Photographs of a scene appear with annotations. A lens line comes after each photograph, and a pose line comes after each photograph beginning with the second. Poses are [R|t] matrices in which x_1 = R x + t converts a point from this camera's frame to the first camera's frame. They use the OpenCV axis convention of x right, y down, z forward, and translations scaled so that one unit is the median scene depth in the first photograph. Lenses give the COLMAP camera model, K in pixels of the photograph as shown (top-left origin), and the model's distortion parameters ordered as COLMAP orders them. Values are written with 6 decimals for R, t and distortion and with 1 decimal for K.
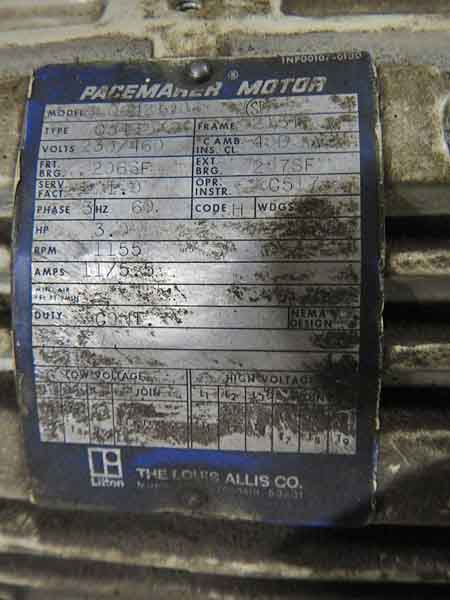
lens RADIAL K [[403.3, 0, 225.0], [0, 403.3, 300.0], [0, 0, 1]] dist [0.053095, -0.034080]
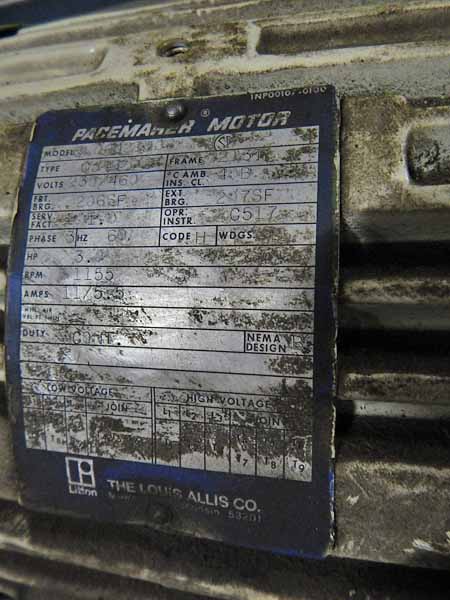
lens RADIAL K [[403.3, 0, 225.0], [0, 403.3, 300.0], [0, 0, 1]] dist [0.053095, -0.034080]
pose [[0.989688, 0.015810, -0.142366, 0.241025], [-0.021867, 0.998916, -0.041083, -0.017792], [0.141563, 0.043773, 0.988961, -0.030472]]
